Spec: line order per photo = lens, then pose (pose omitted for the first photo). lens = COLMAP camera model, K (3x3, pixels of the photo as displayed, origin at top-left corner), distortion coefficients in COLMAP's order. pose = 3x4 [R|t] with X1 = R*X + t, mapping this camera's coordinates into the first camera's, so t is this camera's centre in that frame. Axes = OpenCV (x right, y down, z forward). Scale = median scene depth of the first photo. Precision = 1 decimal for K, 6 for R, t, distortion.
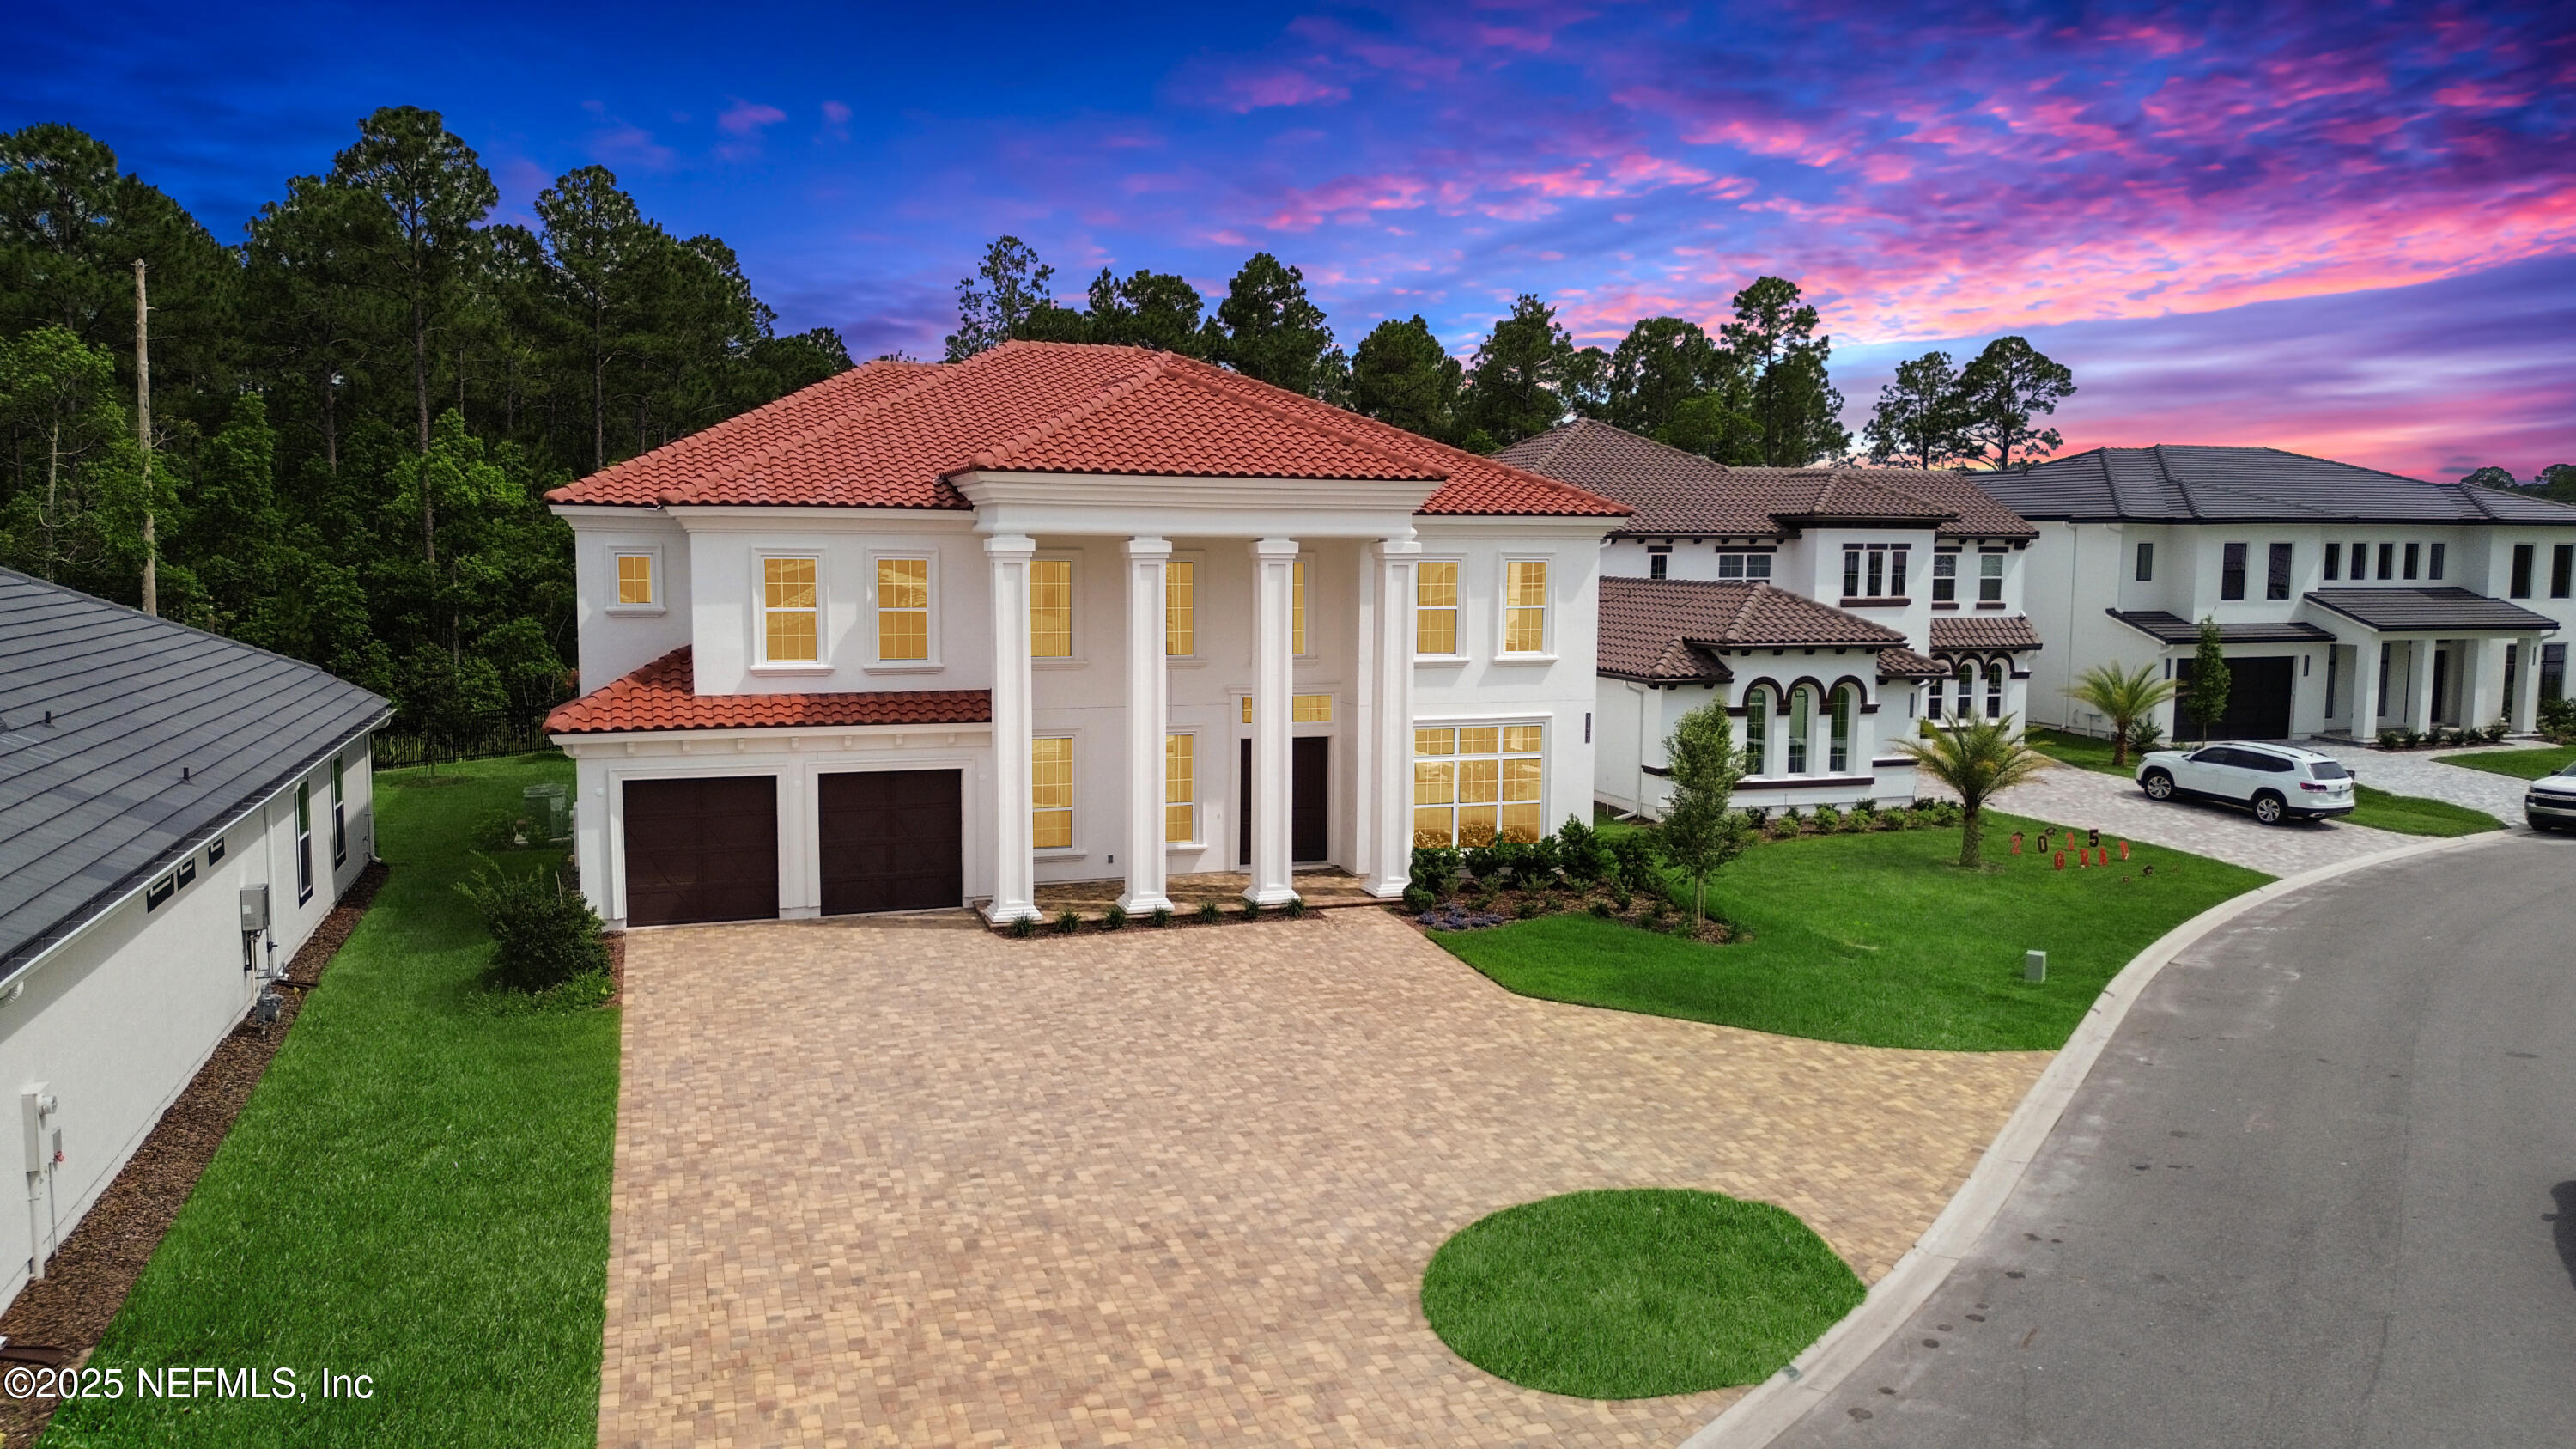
lens RADIAL K [[1842.8, 0, 1309.2], [0, 1842.8, 704.1], [0, 0, 1]] dist [0.060515, -0.028250]
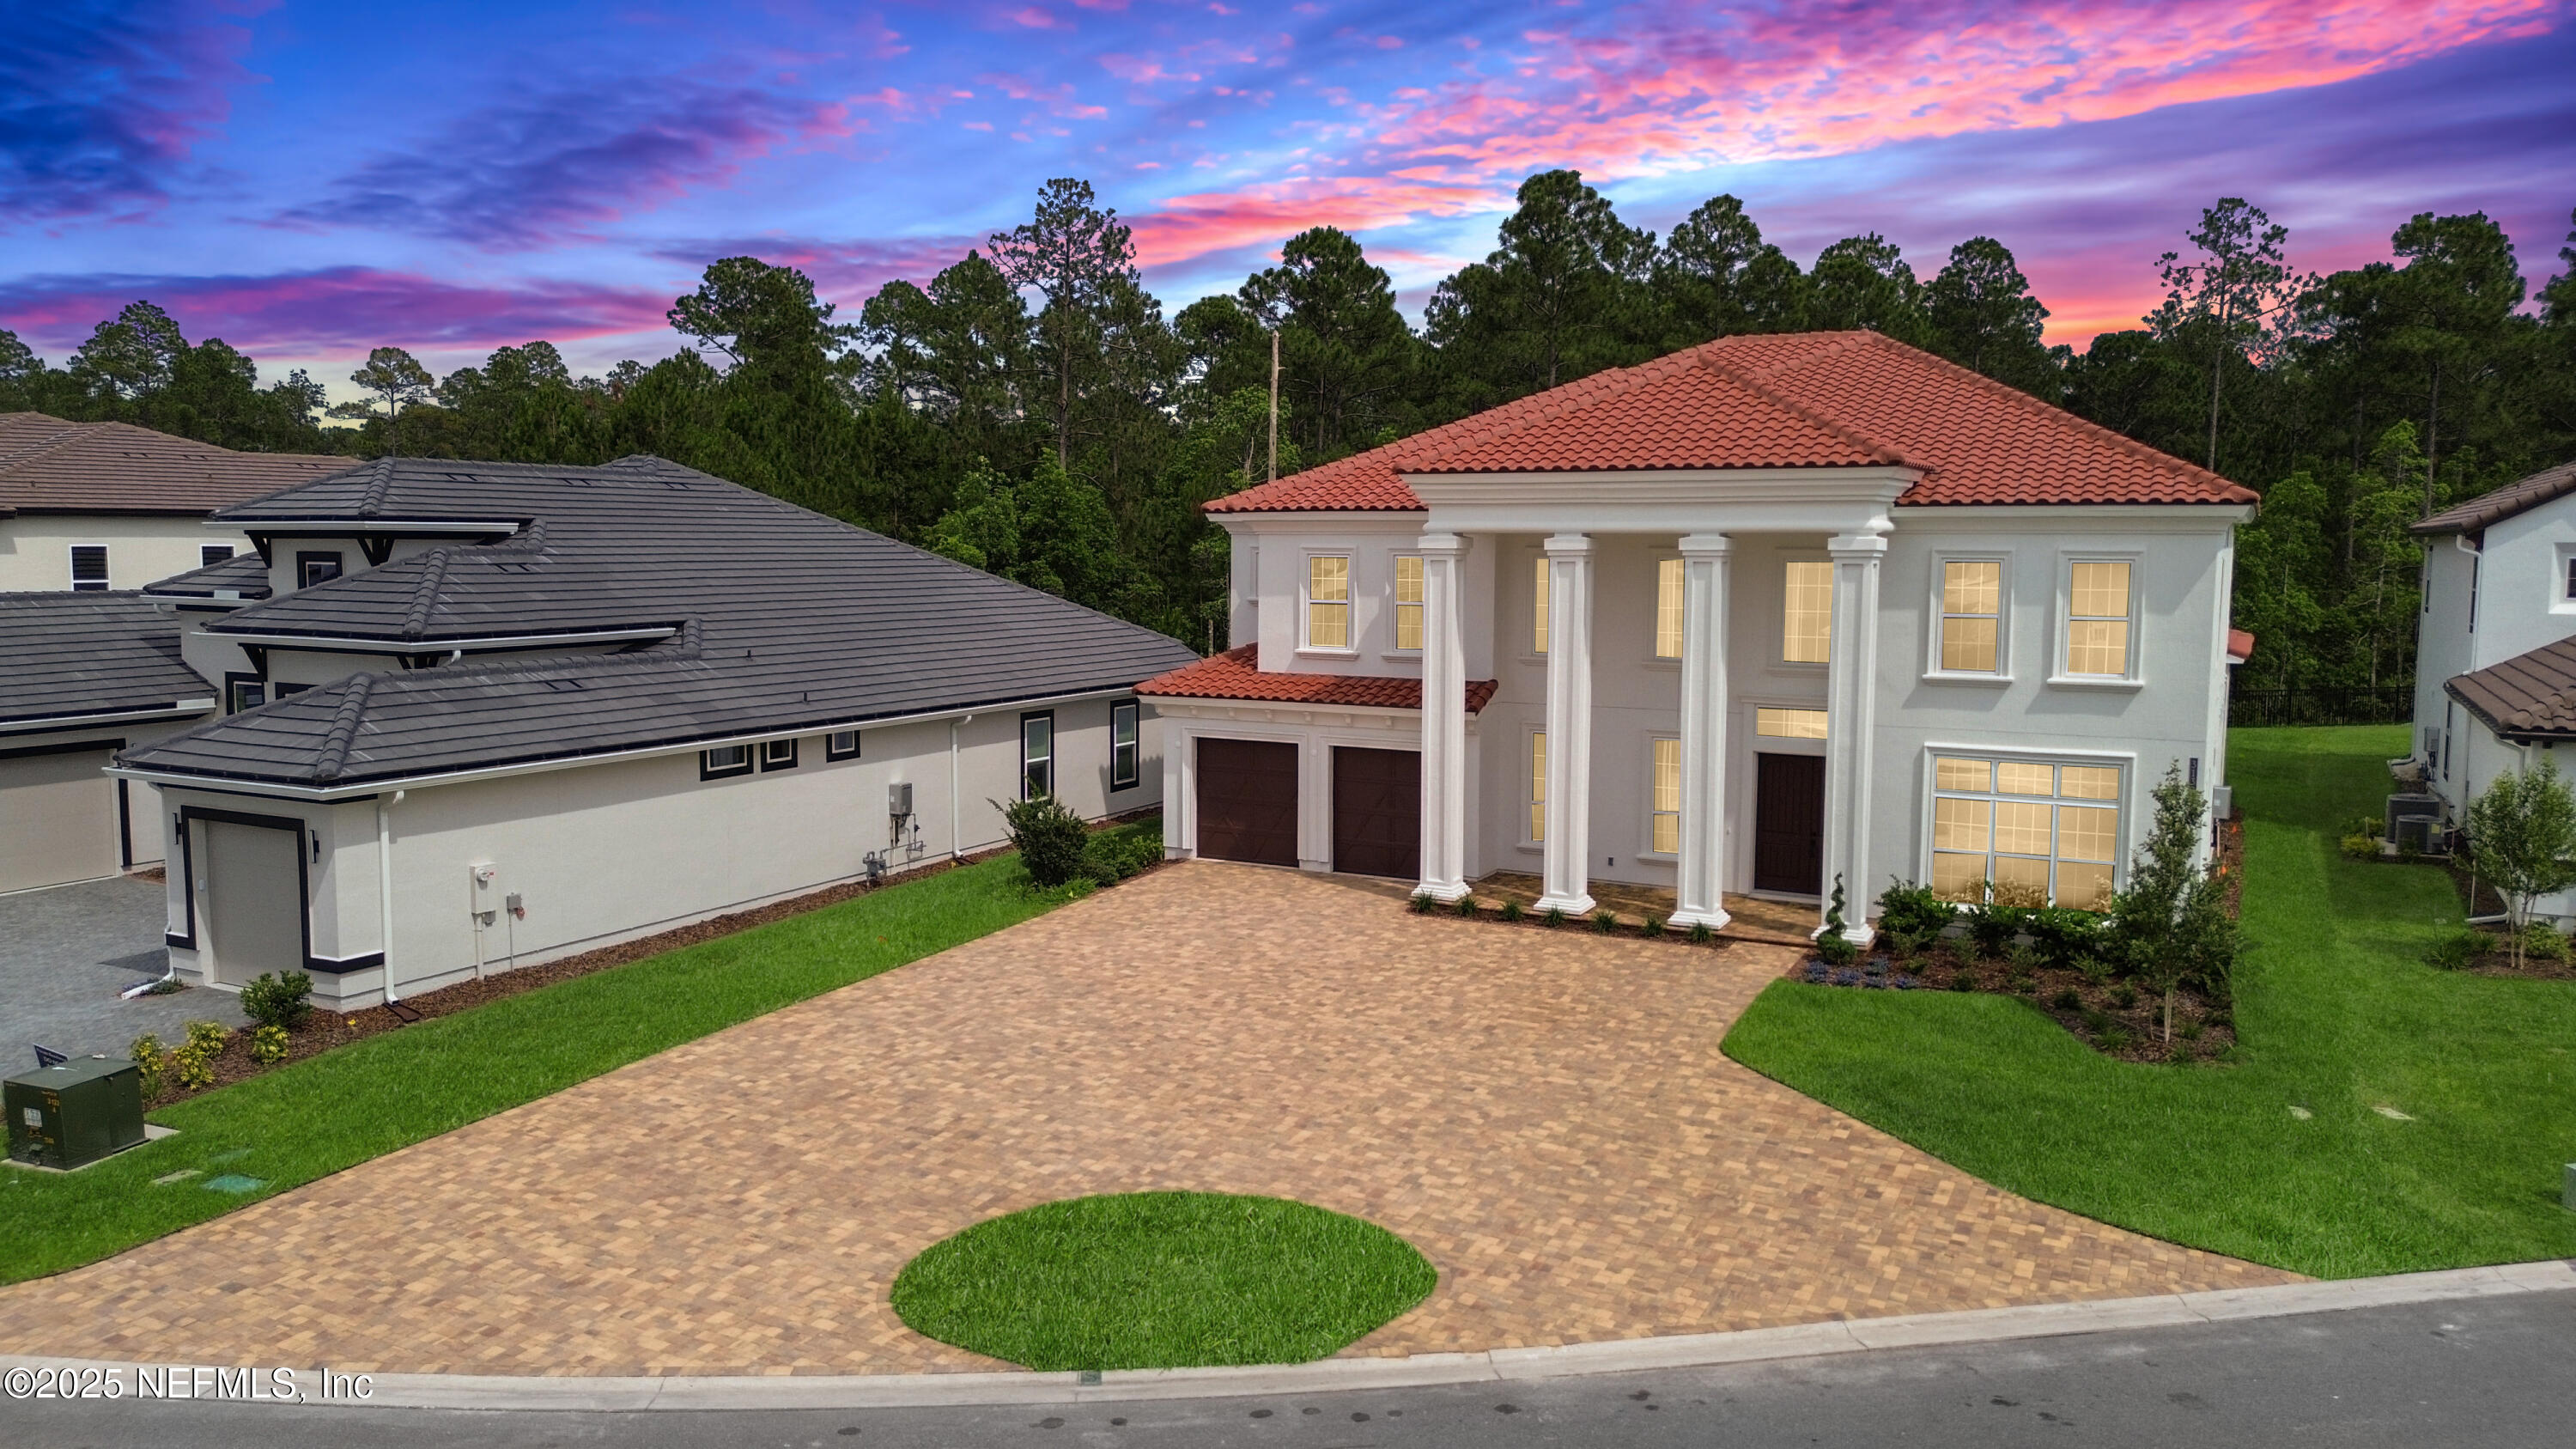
lens RADIAL K [[1842.8, 0, 1288.7], [0, 1842.8, 725.9], [0, 0, 1]] dist [0.060515, -0.028250]
pose [[0.679679, 0.071614, -0.730005, 0.653542], [-0.068114, 0.997084, 0.034397, -0.014124], [0.730340, 0.026345, 0.682575, 0.259518]]
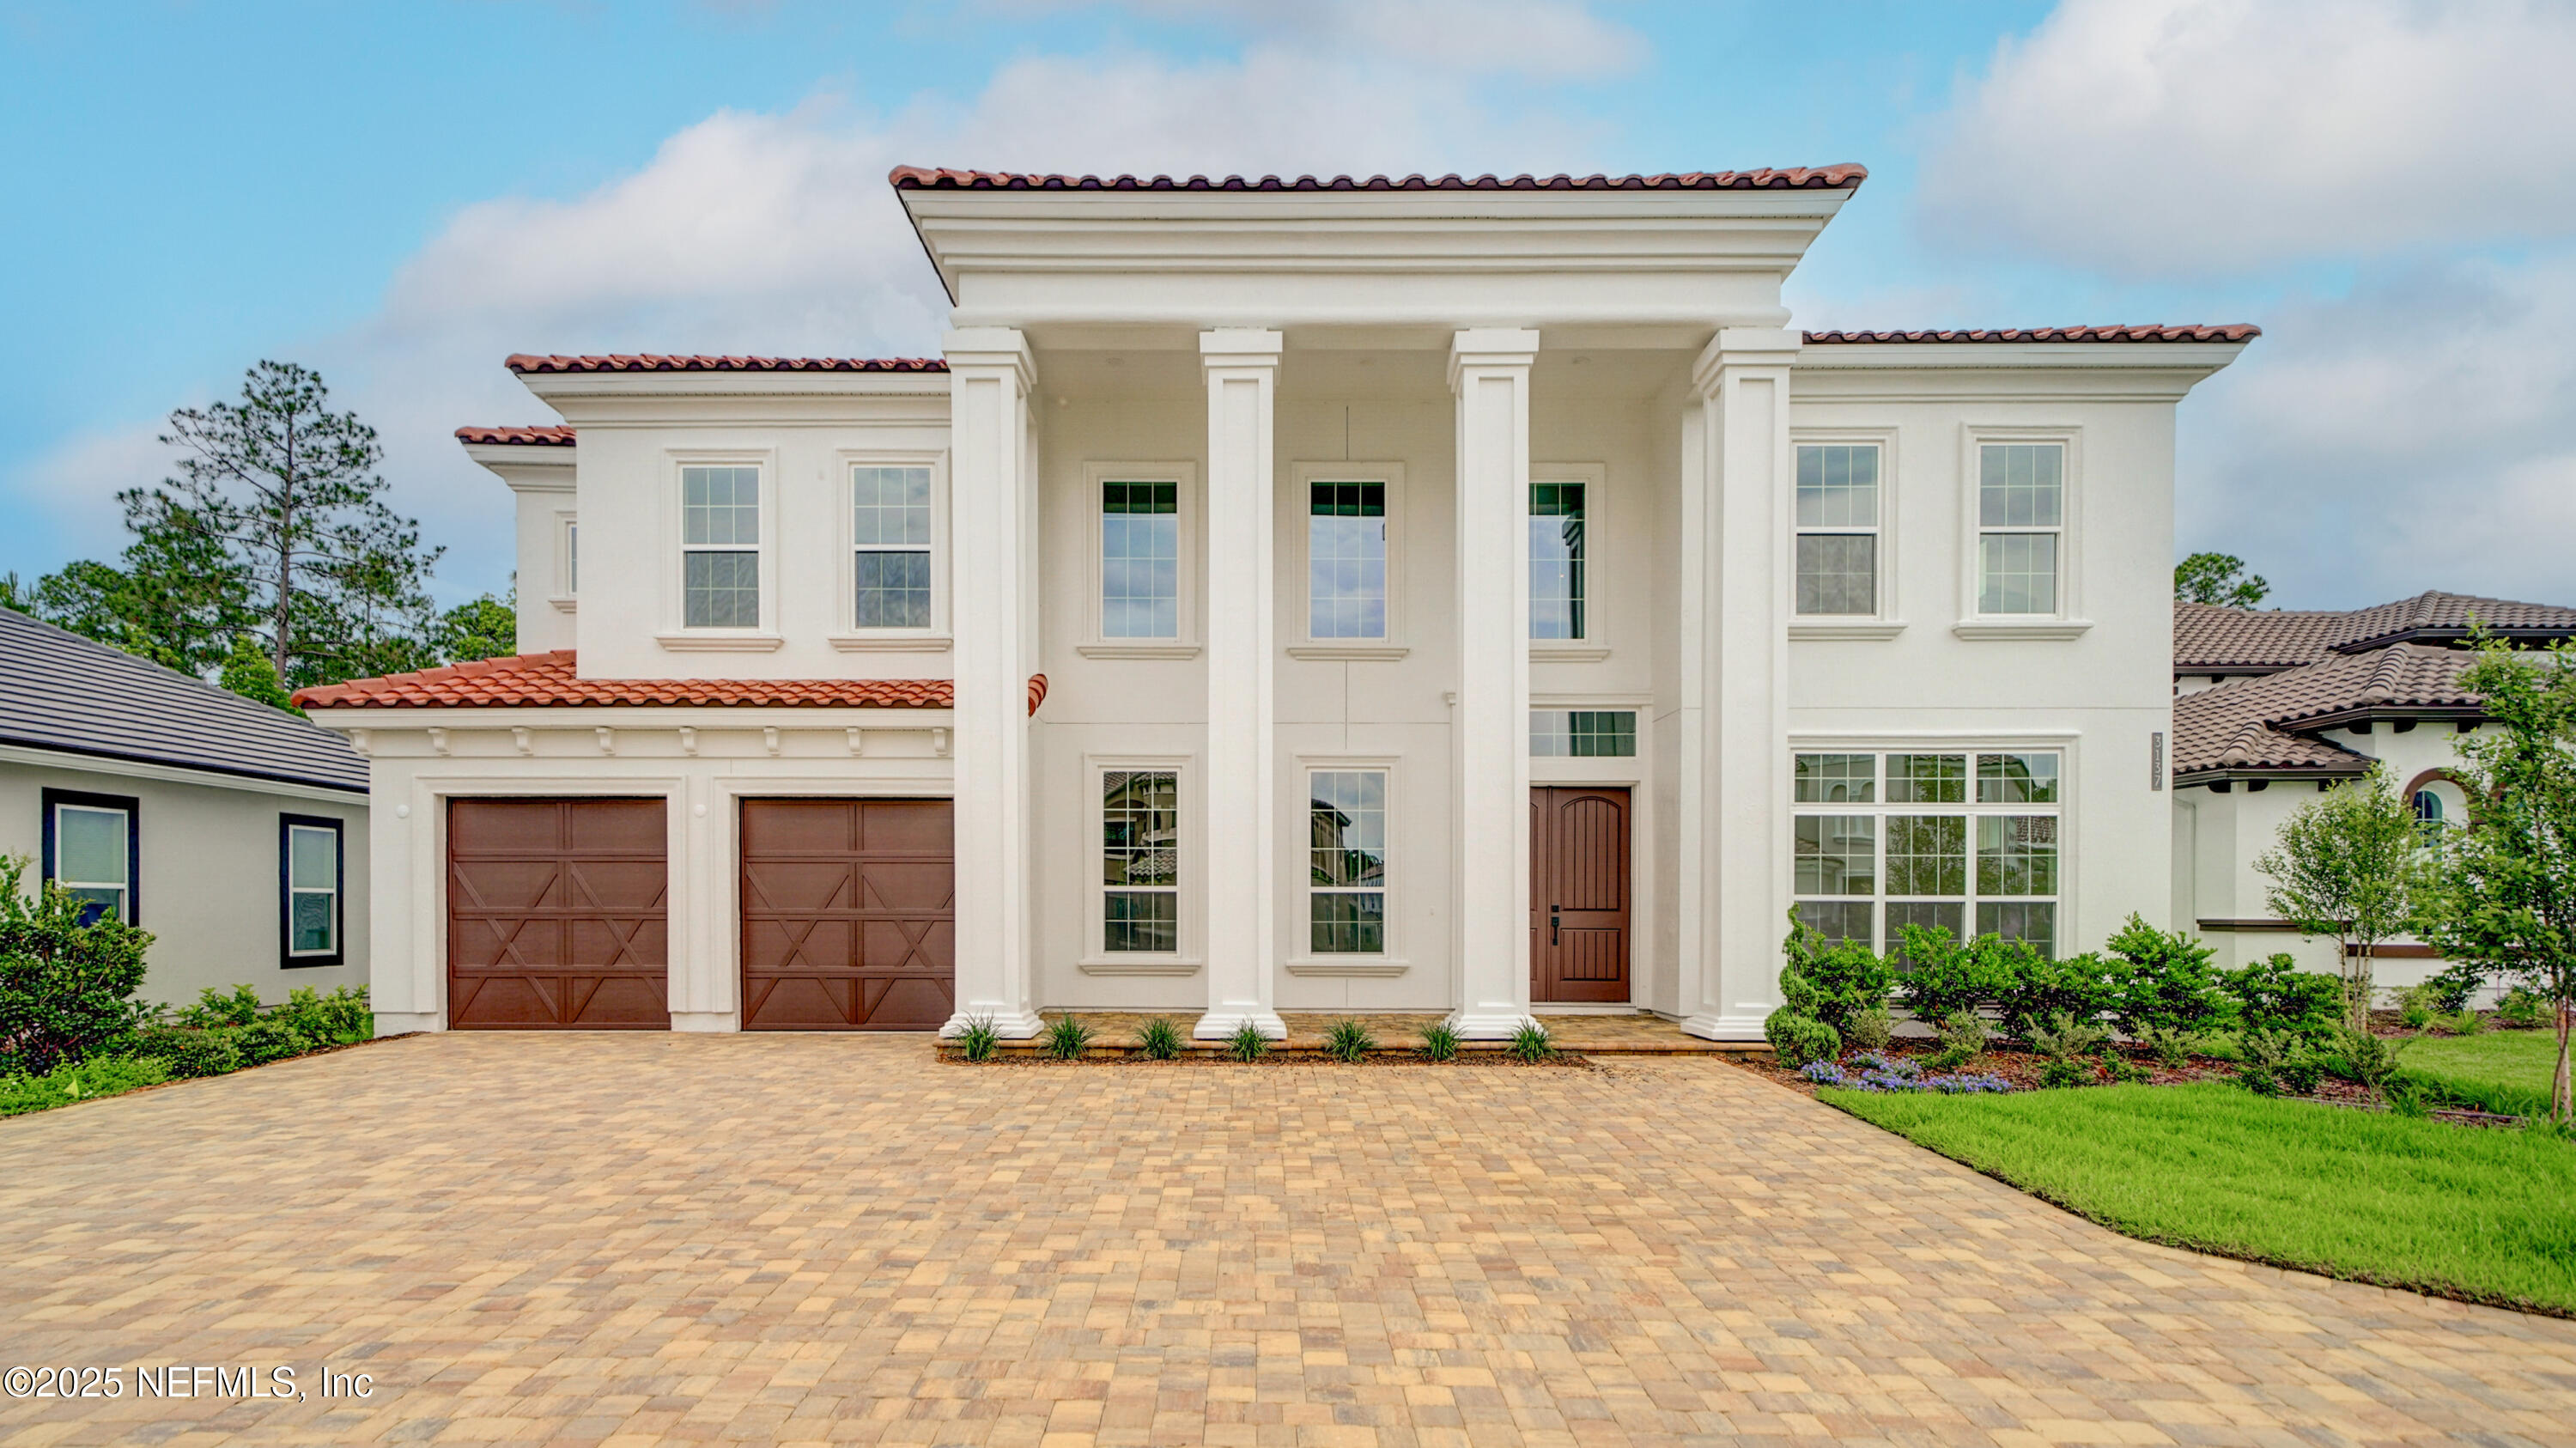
lens RADIAL K [[1325.3, 0, 1239.2], [0, 1325.3, 908.0], [0, 0, 1]] dist [0.017413, 0.000526]
pose [[0.939638, -0.008243, -0.342071, 0.051253], [-0.025937, 0.995118, -0.095227, 0.136774], [0.341186, 0.098351, 0.934837, 0.789846]]
